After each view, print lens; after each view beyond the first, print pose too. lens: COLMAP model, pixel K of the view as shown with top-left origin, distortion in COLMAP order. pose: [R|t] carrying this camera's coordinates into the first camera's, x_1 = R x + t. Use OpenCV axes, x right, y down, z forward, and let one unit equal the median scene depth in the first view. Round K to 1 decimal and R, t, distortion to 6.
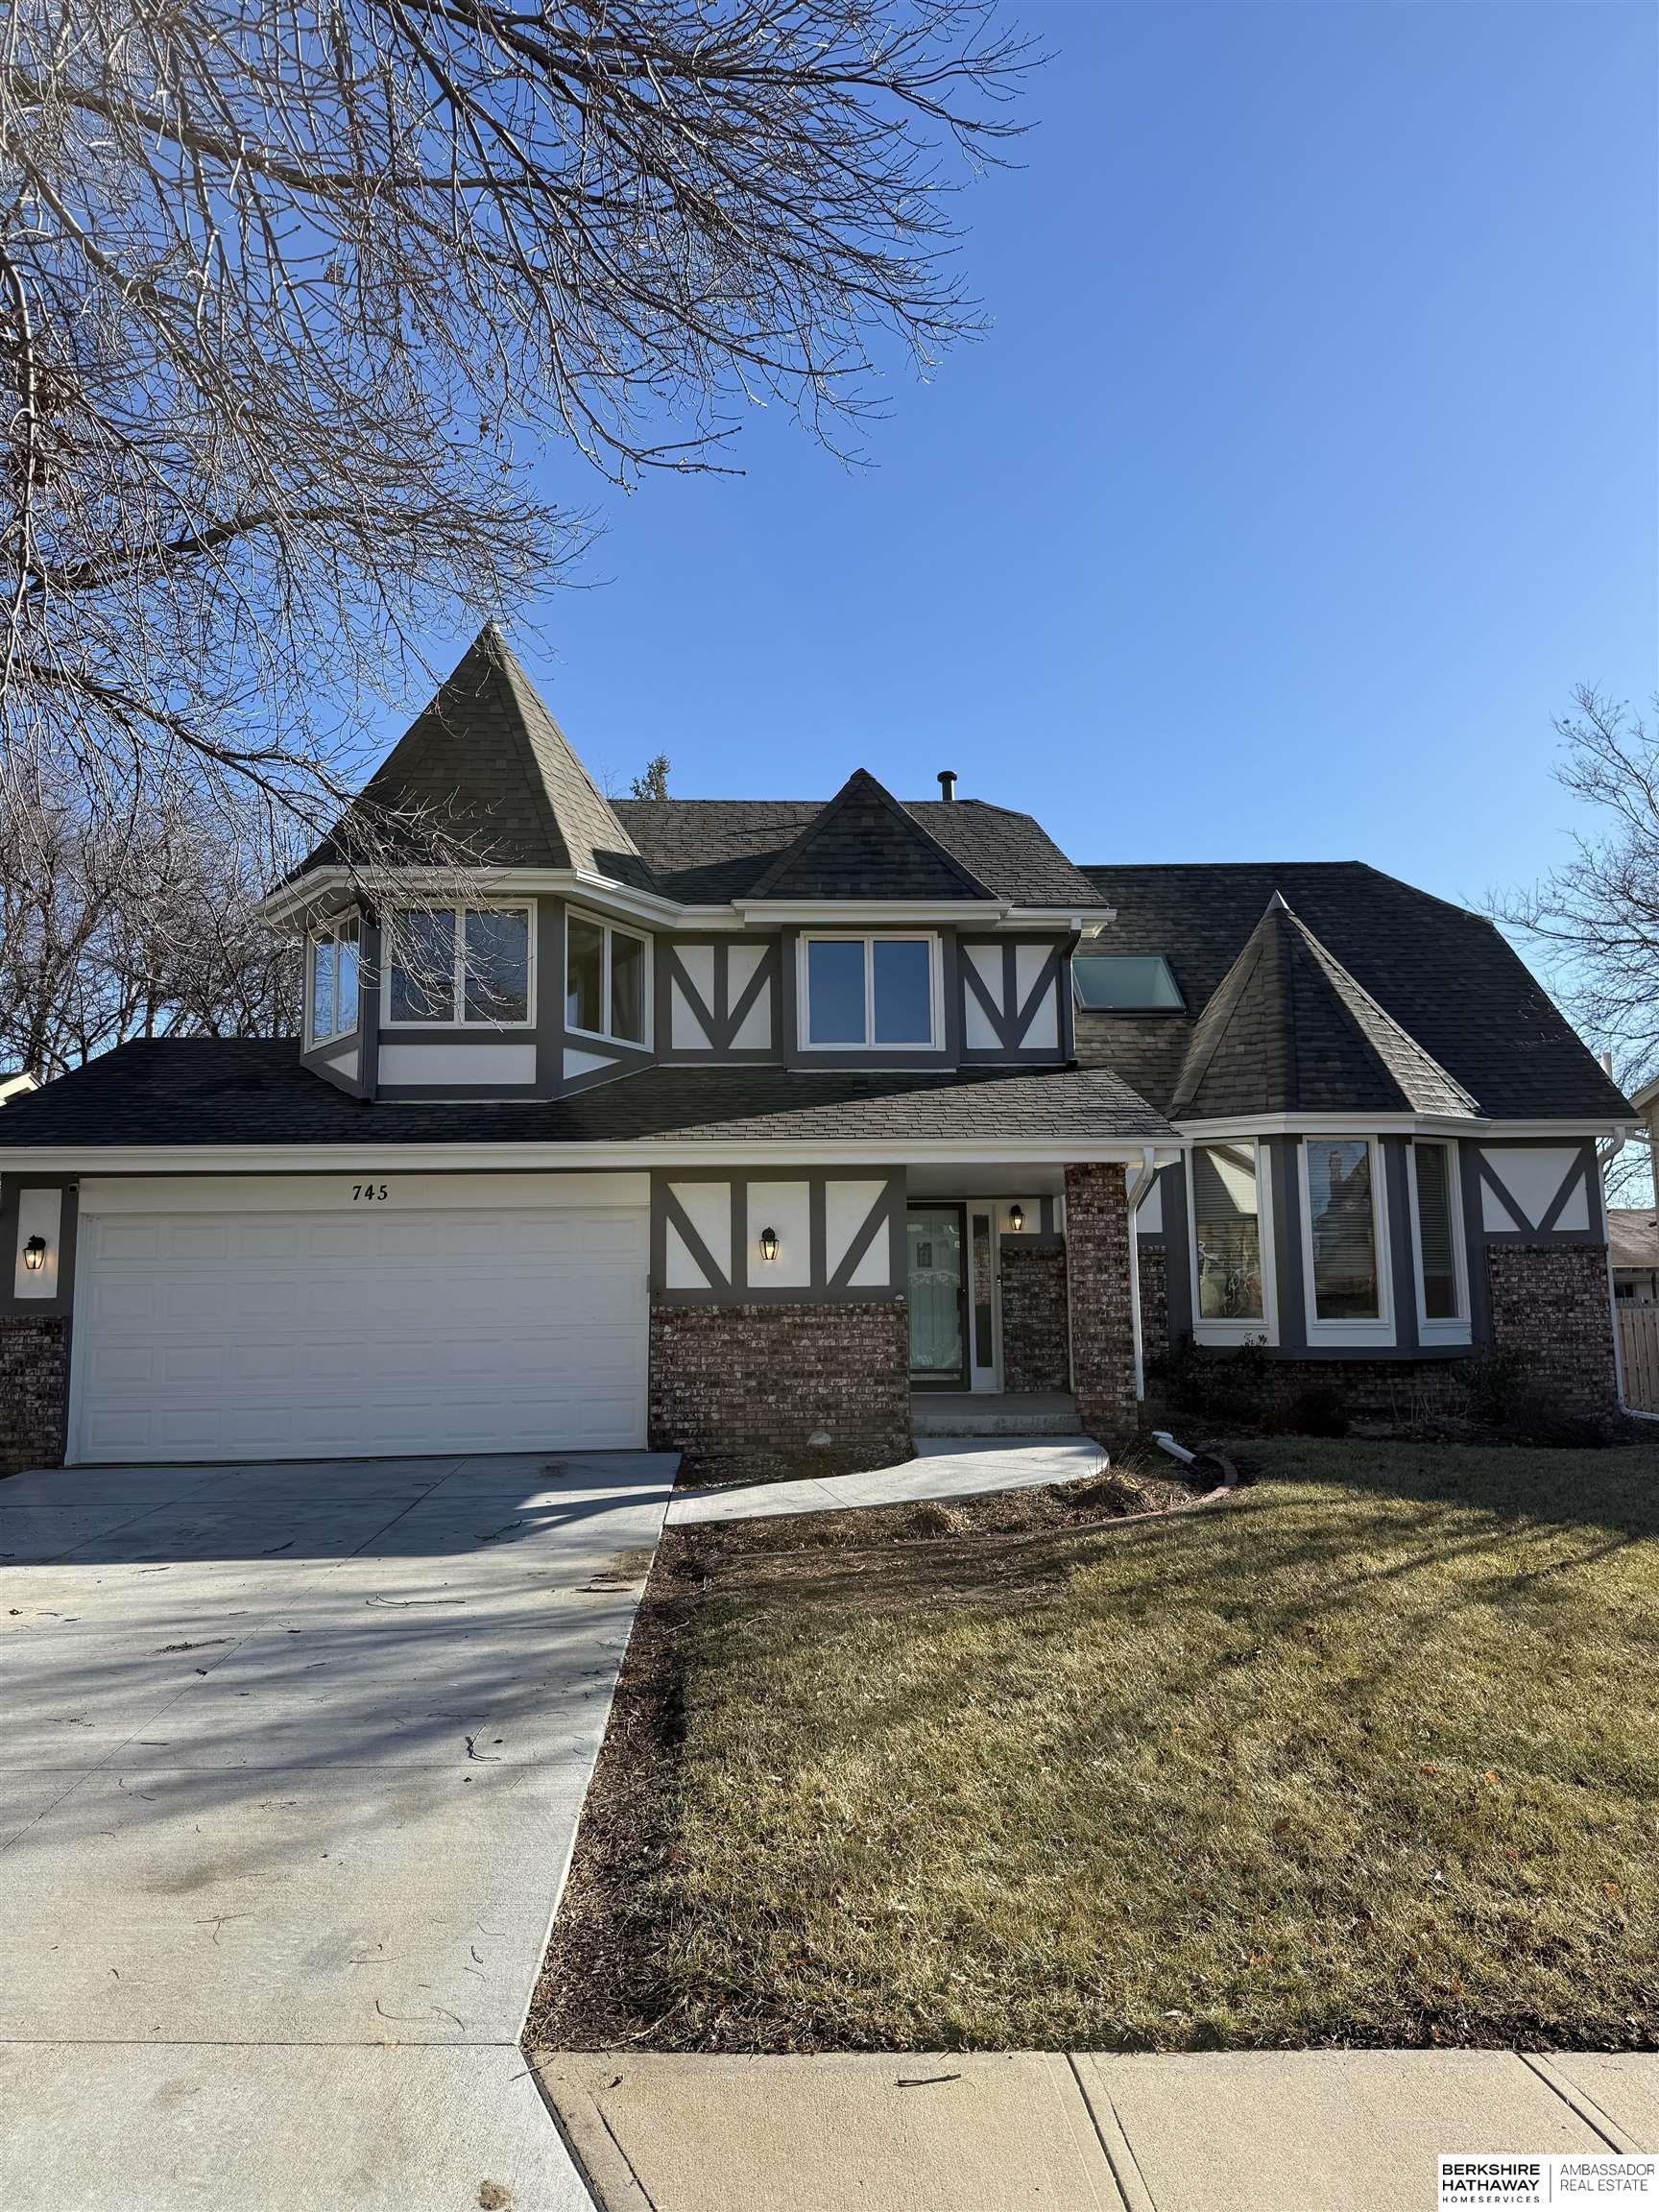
lens RADIAL K [[1513.3, 0, 829.5], [0, 1513.3, 1106.0], [0, 0, 1]] dist [0.166398, -0.308492]
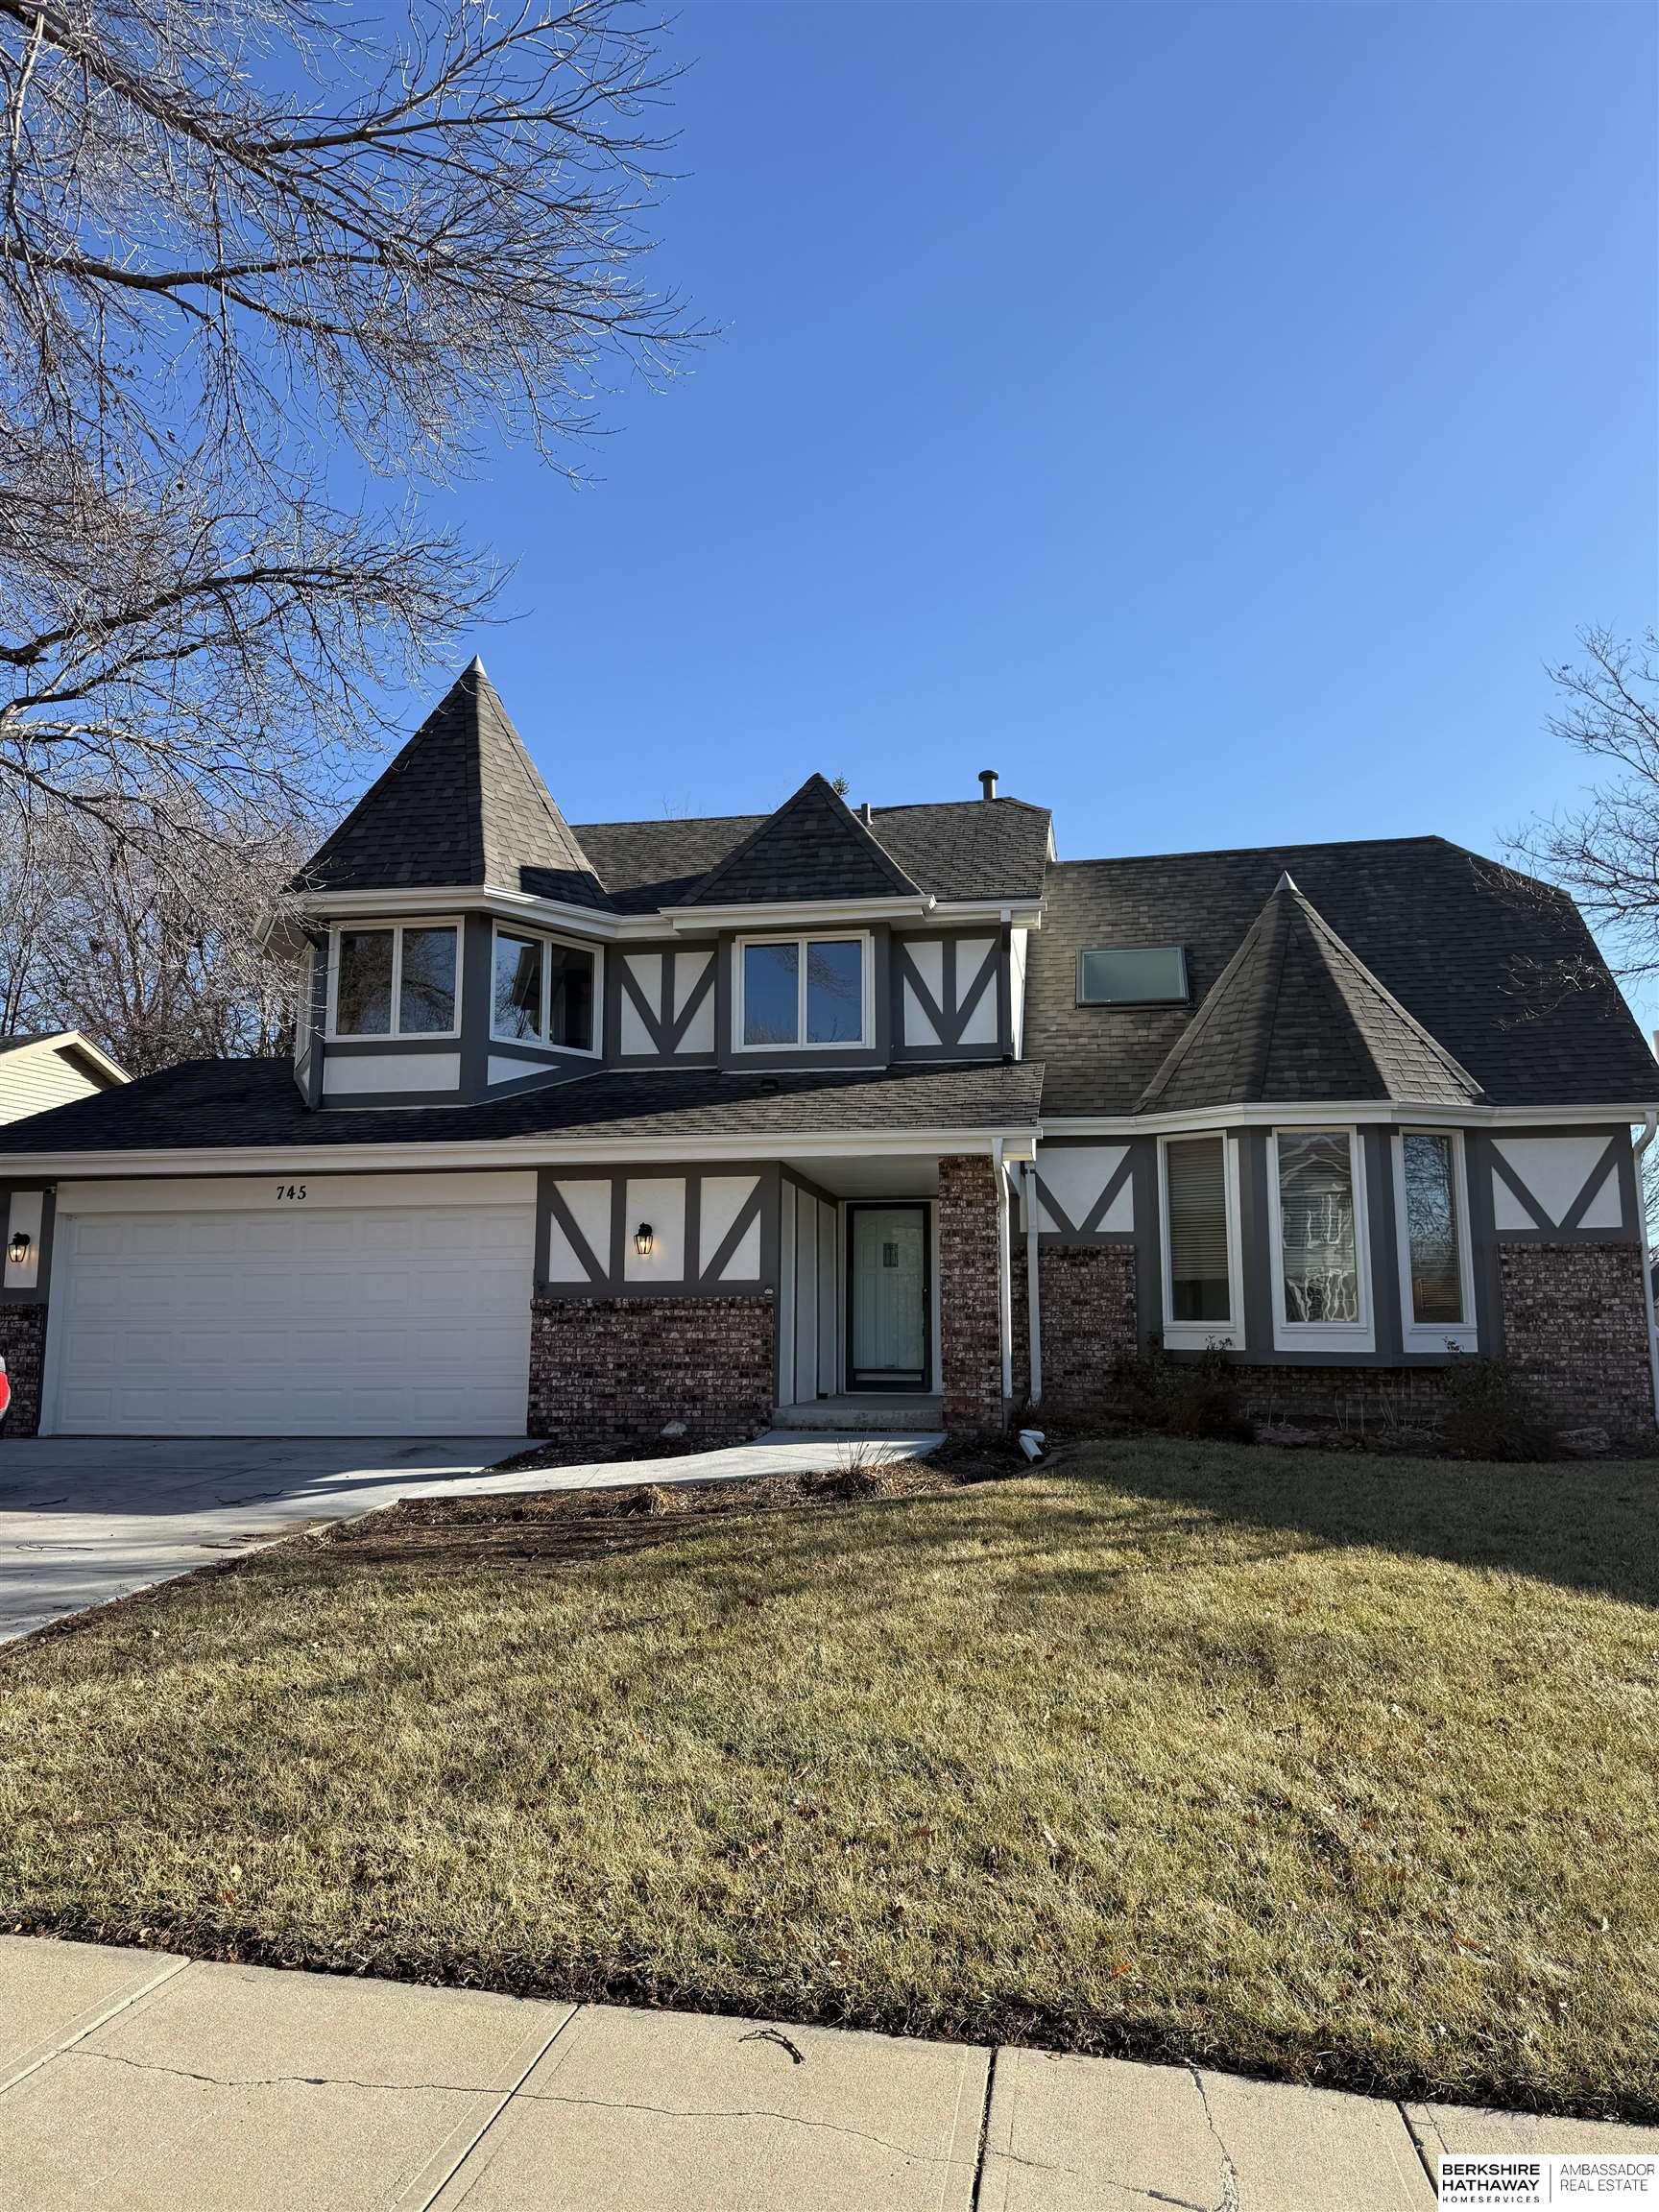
lens RADIAL K [[1513.3, 0, 829.5], [0, 1513.3, 1106.0], [0, 0, 1]] dist [0.166398, -0.308492]
pose [[0.974303, -0.021930, -0.224172, 0.268606], [0.018810, 0.999694, -0.016041, 0.016793], [0.224455, 0.011412, 0.974418, 0.020058]]
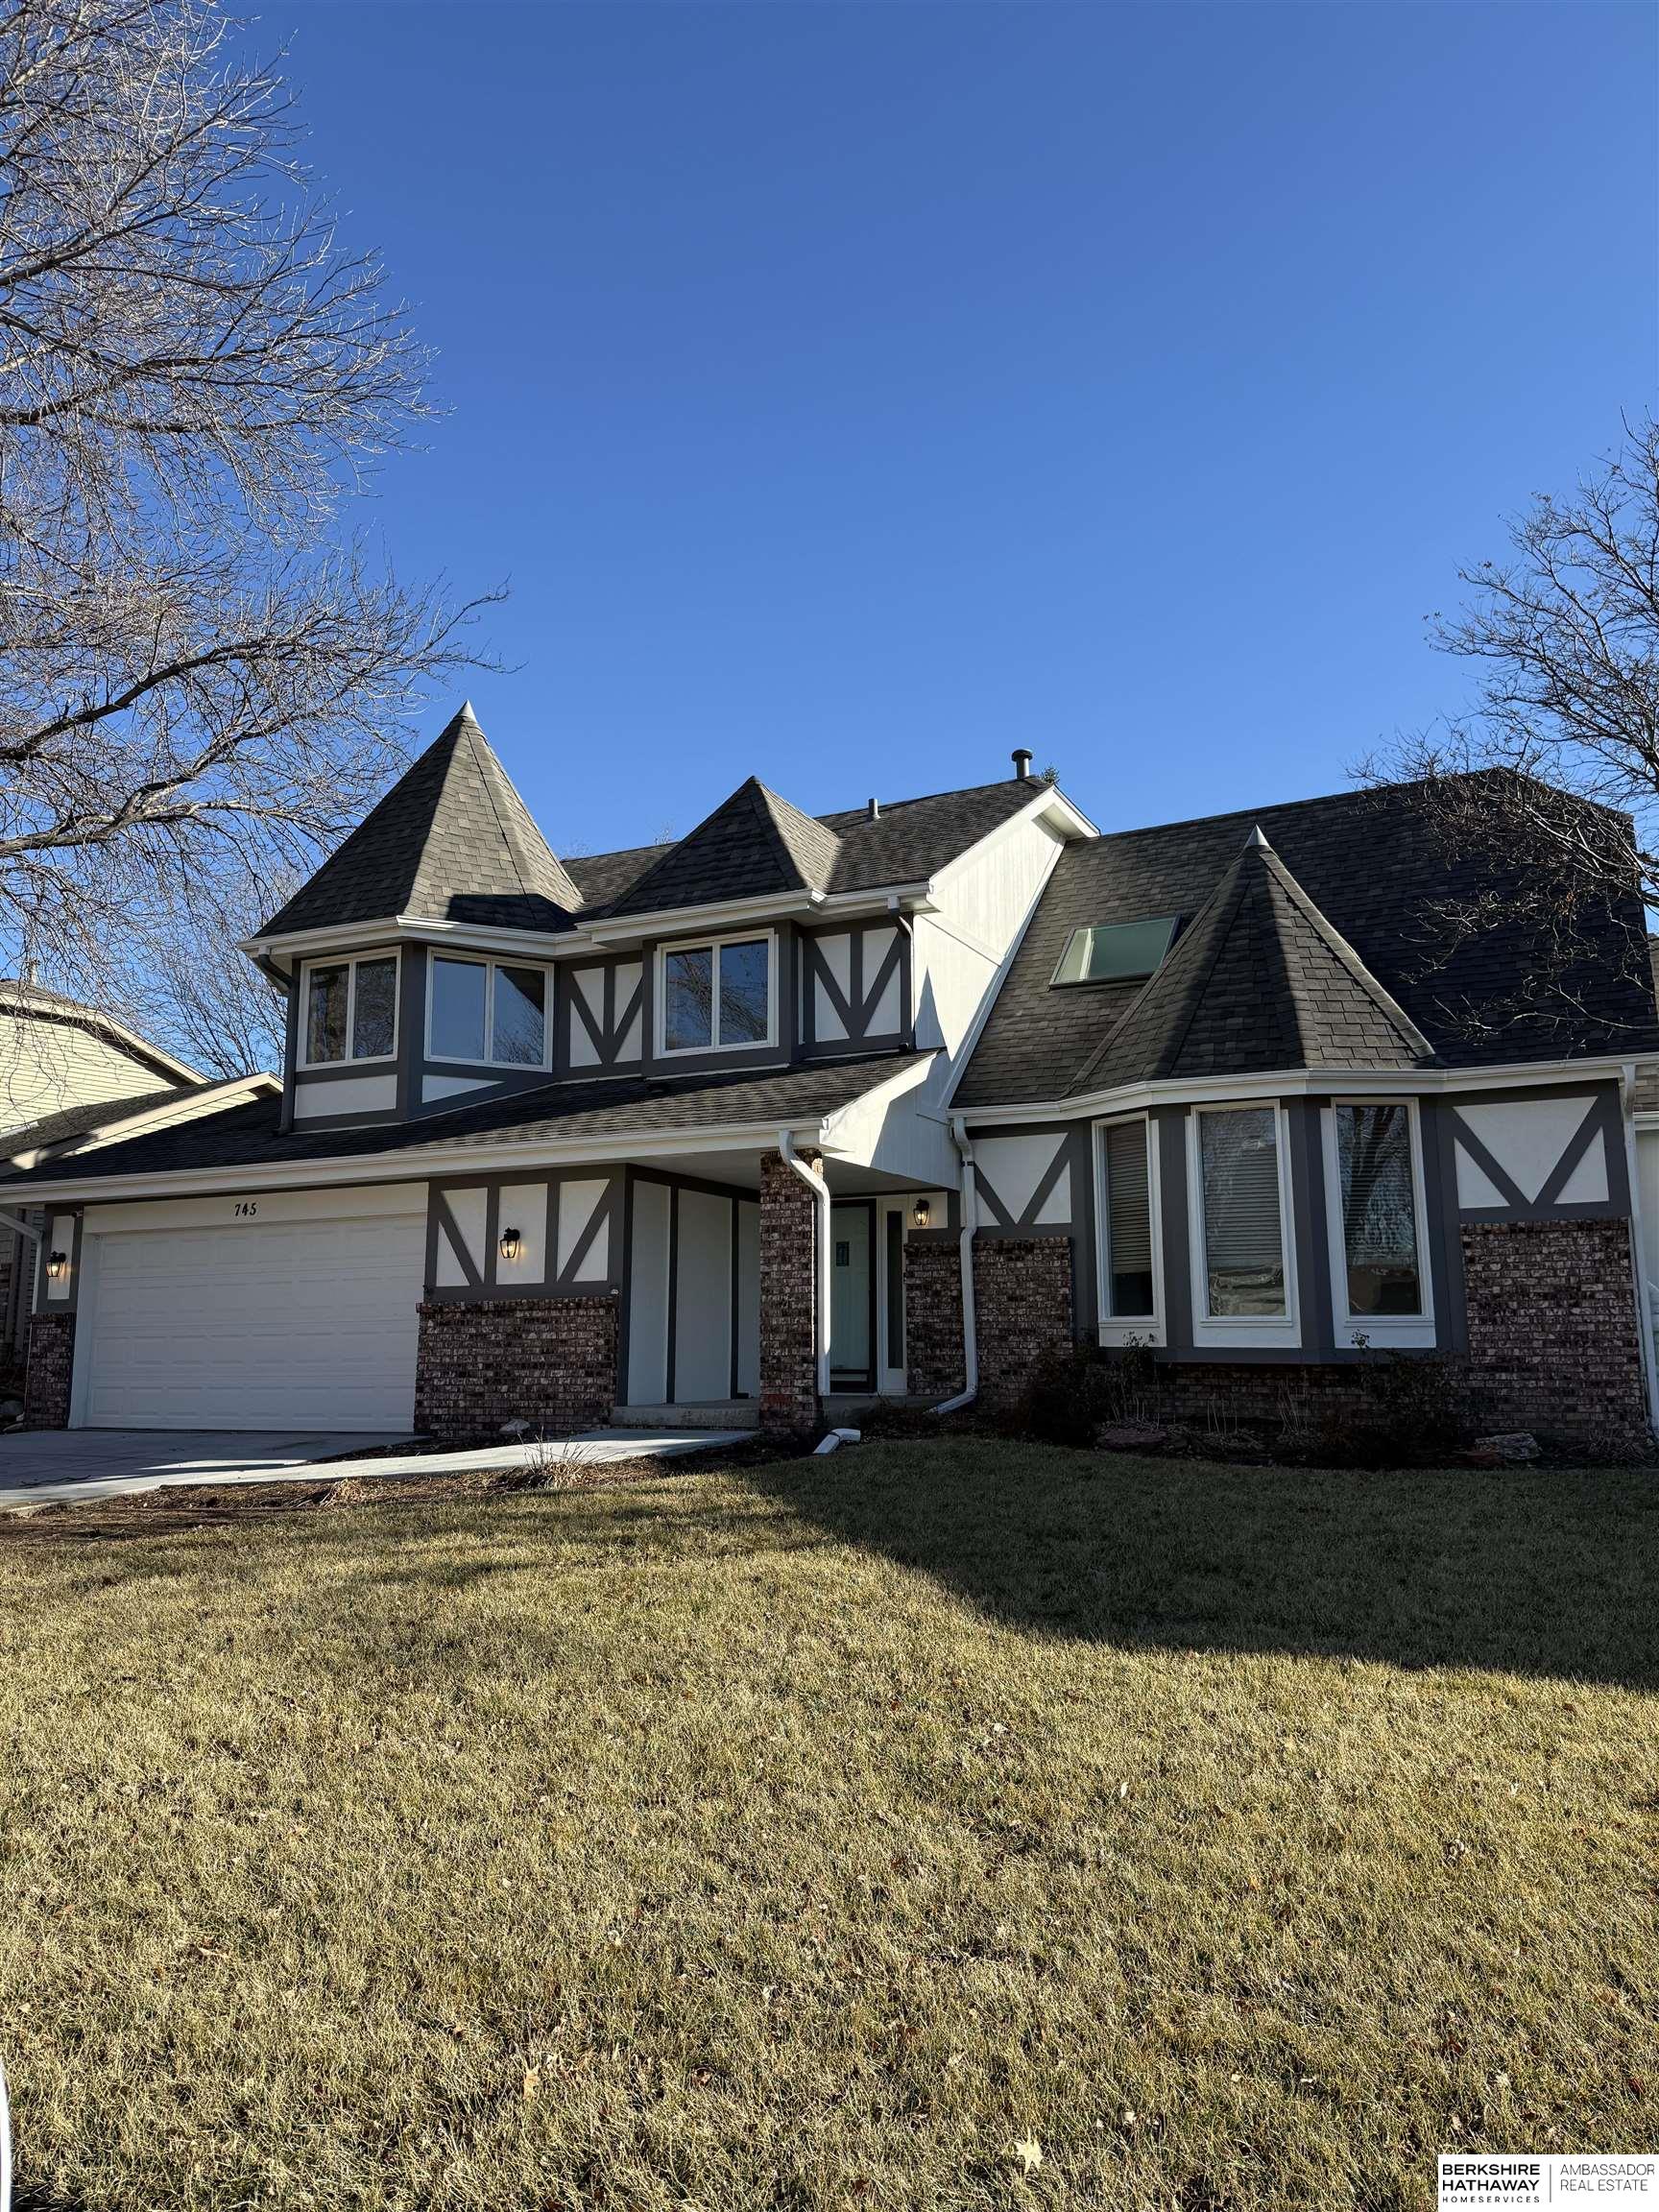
lens RADIAL K [[1513.3, 0, 829.5], [0, 1513.3, 1106.0], [0, 0, 1]] dist [0.166398, -0.308492]
pose [[0.870312, -0.070422, -0.487441, 0.583487], [0.061866, 0.997517, -0.033653, 0.037813], [0.488600, -0.000867, 0.872507, 0.147501]]
